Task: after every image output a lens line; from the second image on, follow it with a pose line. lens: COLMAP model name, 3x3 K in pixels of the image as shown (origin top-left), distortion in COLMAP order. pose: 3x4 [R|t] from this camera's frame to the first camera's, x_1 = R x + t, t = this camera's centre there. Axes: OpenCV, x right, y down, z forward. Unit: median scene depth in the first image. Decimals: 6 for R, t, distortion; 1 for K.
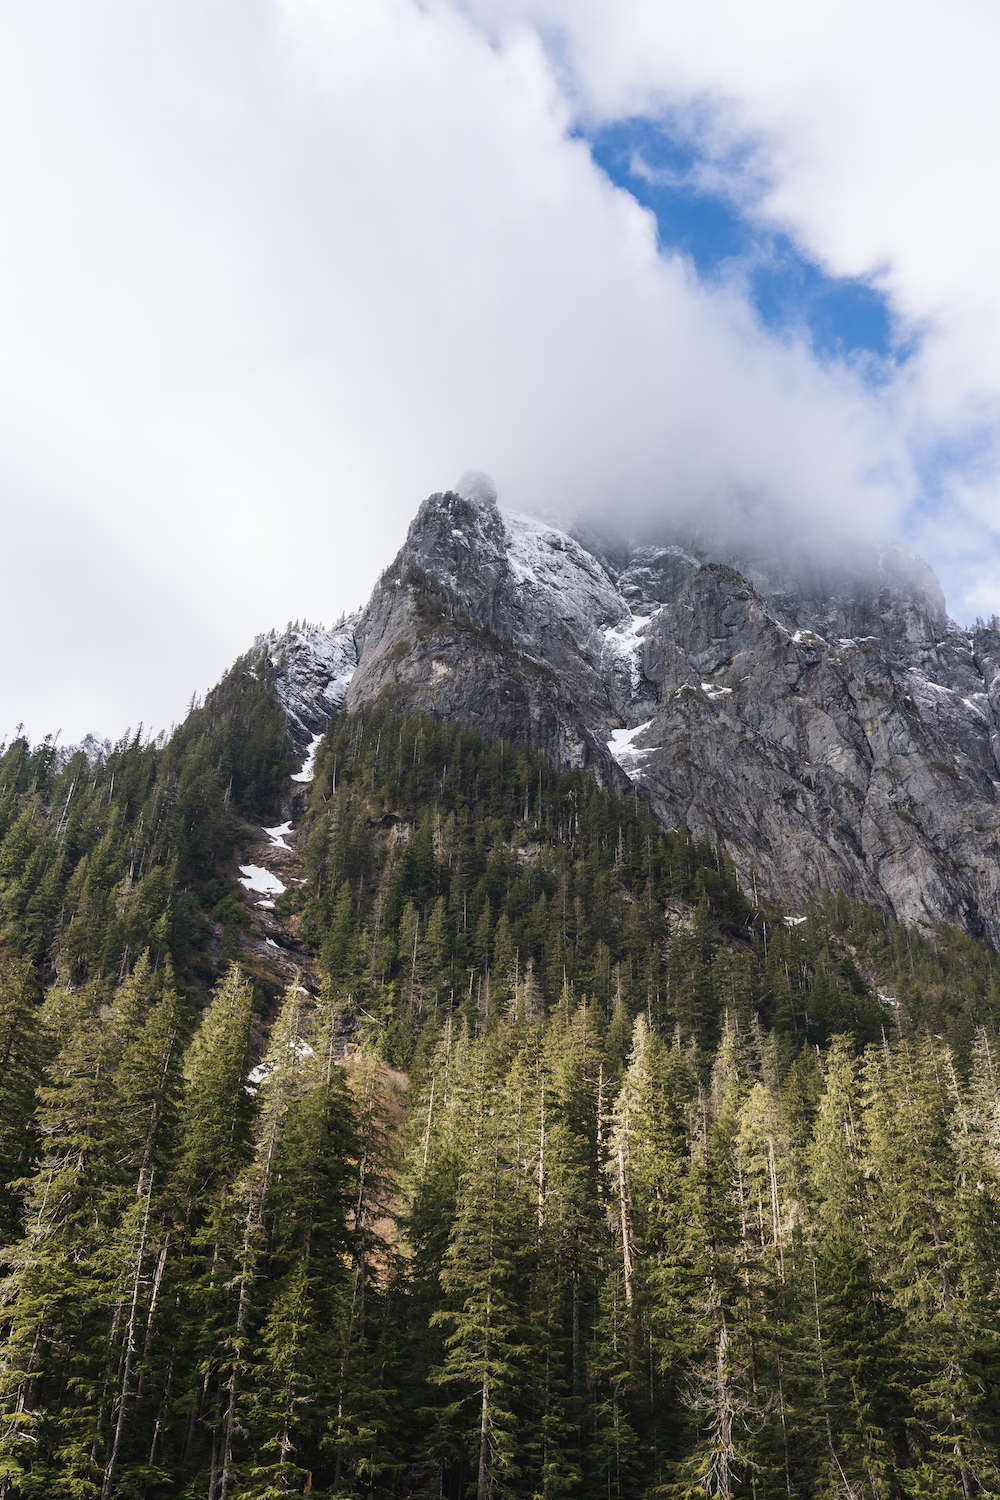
lens RADIAL K [[1231.5, 0, 485.3], [0, 1231.5, 752.0], [0, 0, 1]] dist [-0.011556, 0.008418]
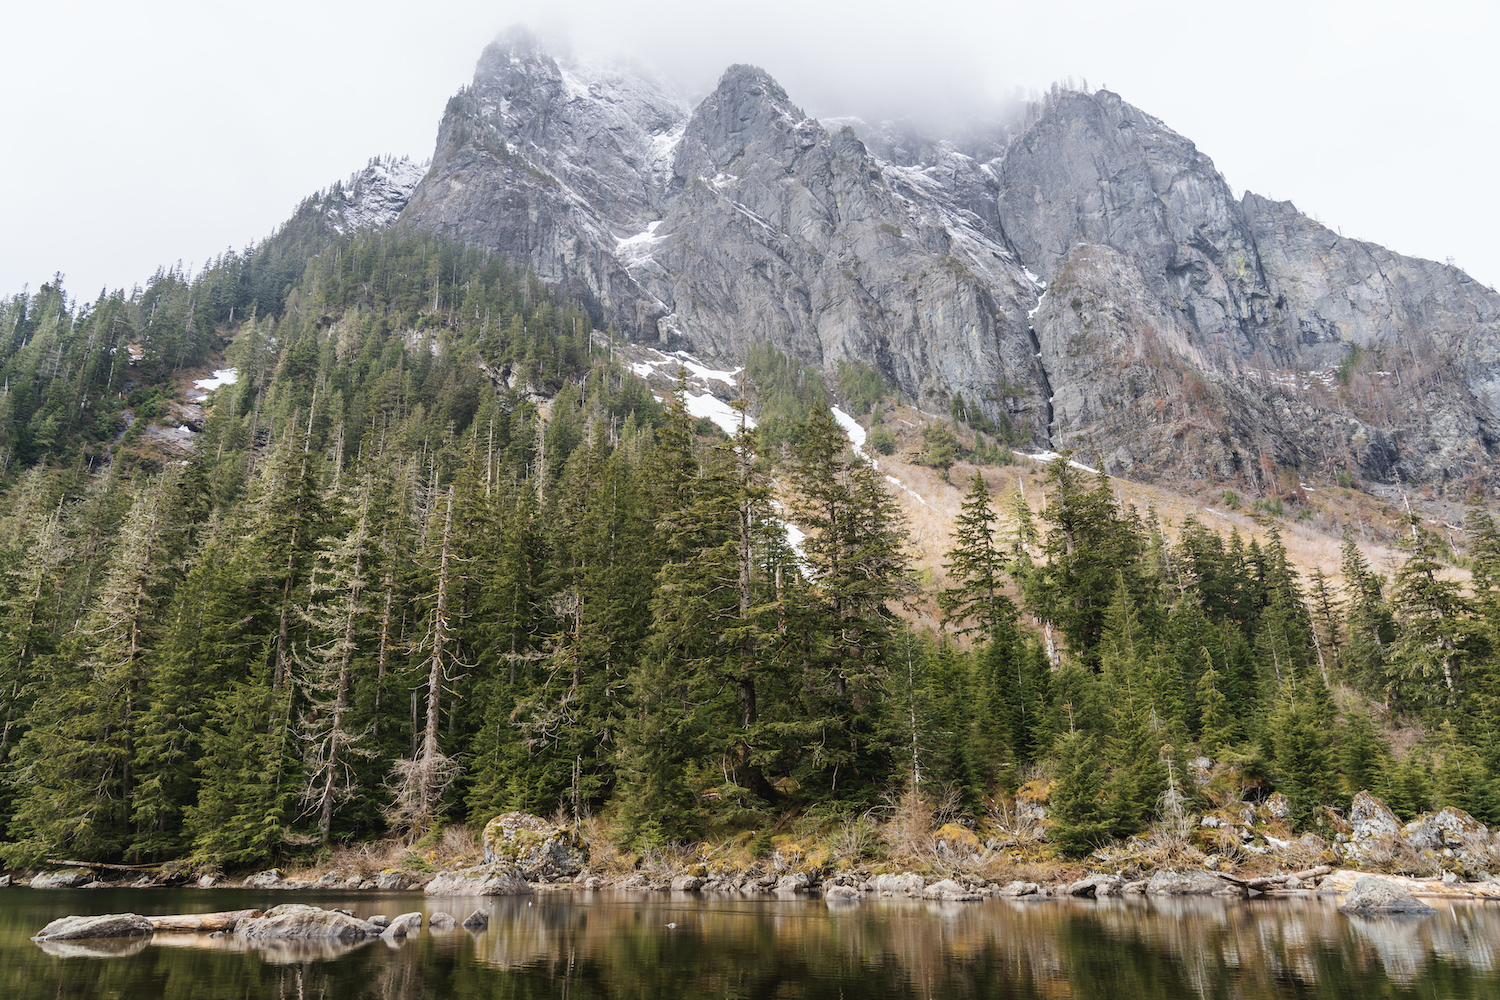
lens RADIAL K [[1000.1, 0, 750.0], [0, 1000.1, 500.0], [0, 0, 1]] dist [-0.035599, 0.024111]
pose [[0.994622, -0.083987, -0.060601, 0.269261], [0.096254, 0.965601, 0.241556, 0.020013], [0.038229, -0.246090, 0.968493, 0.003850]]
